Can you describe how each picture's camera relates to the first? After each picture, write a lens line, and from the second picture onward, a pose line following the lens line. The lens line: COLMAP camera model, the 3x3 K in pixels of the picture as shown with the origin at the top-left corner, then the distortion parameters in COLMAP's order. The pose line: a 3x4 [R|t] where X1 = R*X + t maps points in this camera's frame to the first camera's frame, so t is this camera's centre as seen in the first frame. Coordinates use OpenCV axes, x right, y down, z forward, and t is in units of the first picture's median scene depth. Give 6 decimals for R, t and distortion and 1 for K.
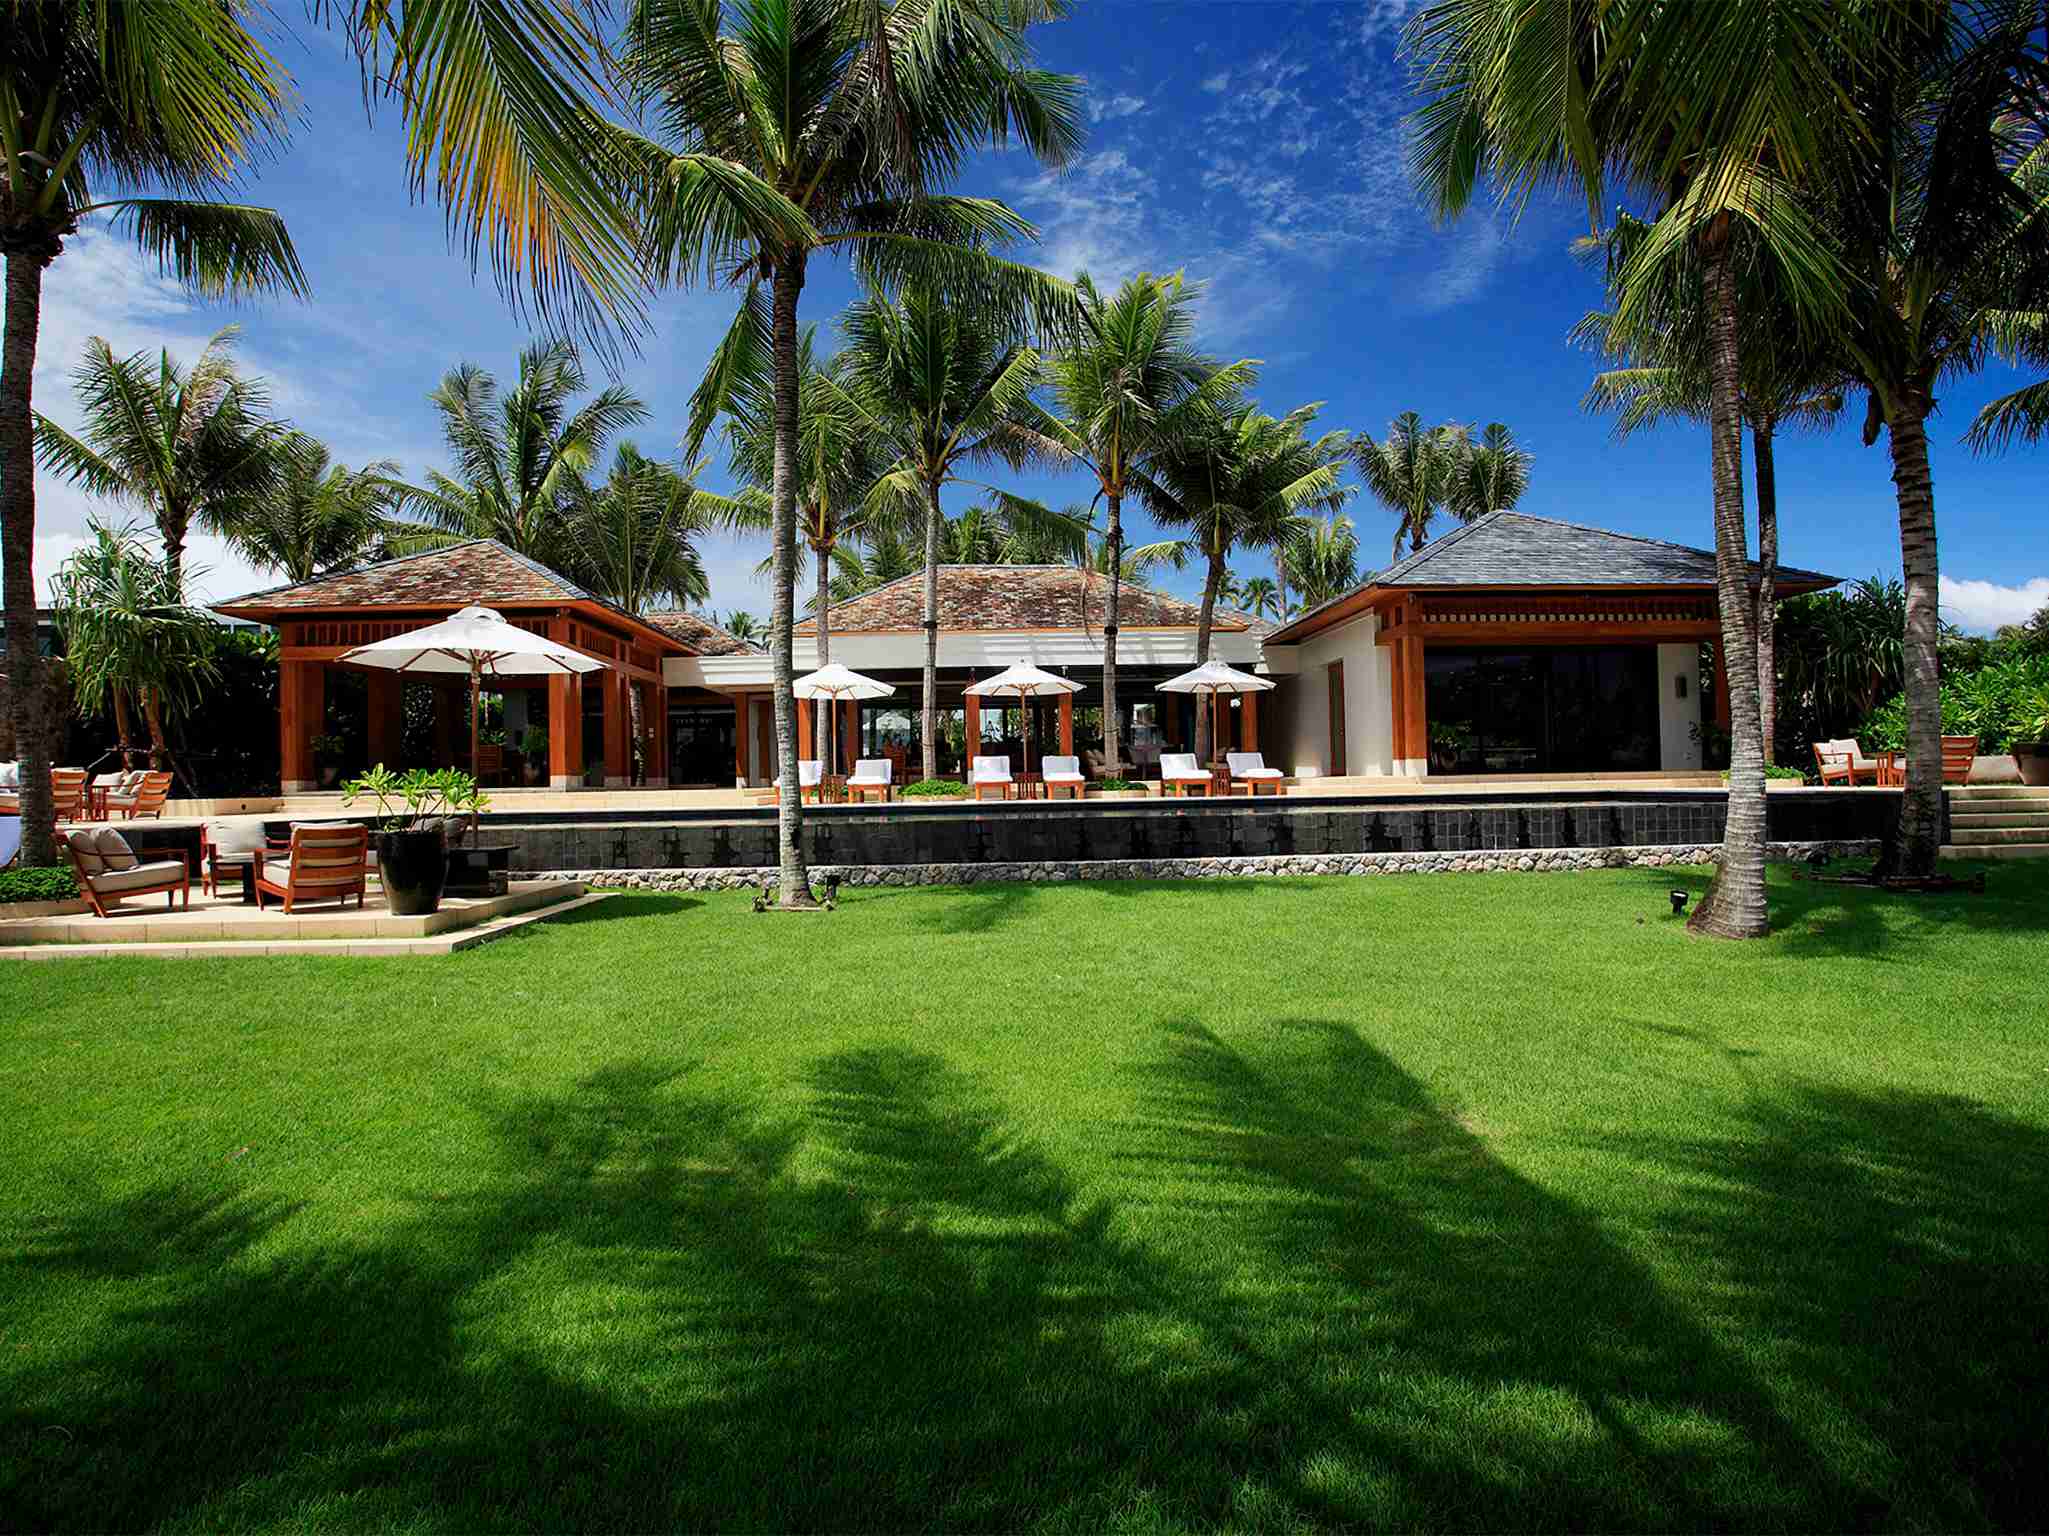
lens RADIAL K [[1109.4, 0, 1024.9], [0, 1109.4, 764.2], [0, 0, 1]] dist [-0.003063, -0.000160]
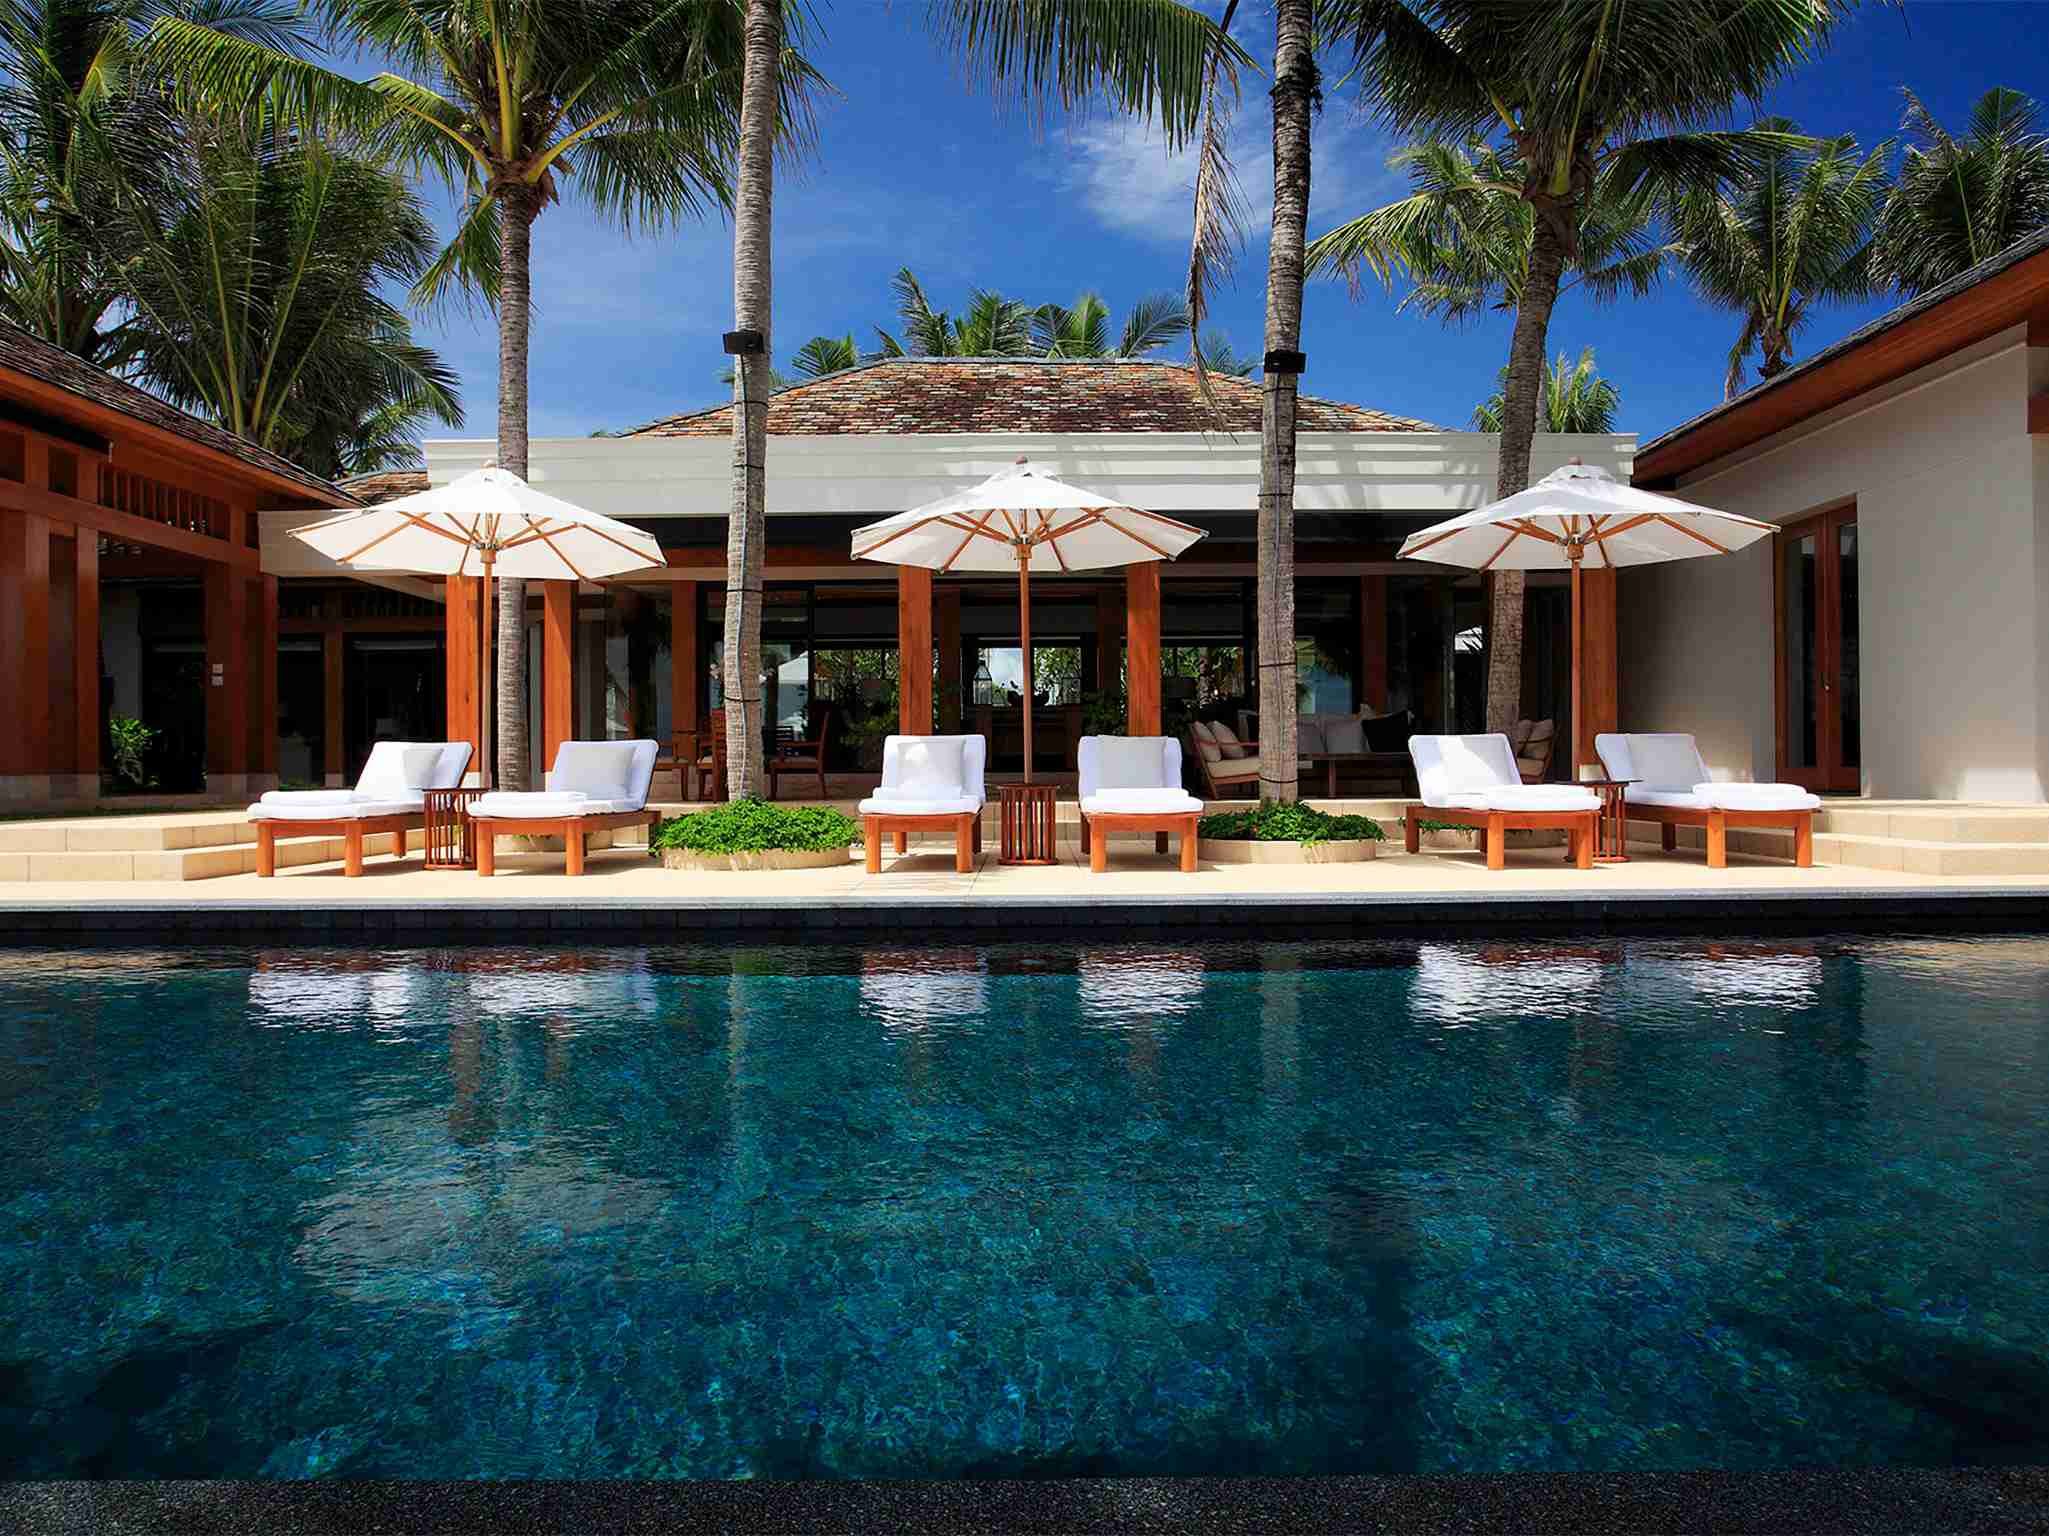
lens RADIAL K [[1271.6, 0, 1021.3], [0, 1271.6, 766.8], [0, 0, 1]] dist [0.005831, 0.001105]
pose [[0.998425, 0.012251, -0.054746, 0.018807], [-0.011280, 0.999774, 0.018011, -0.004699], [0.054955, -0.017365, 0.998338, 0.561529]]
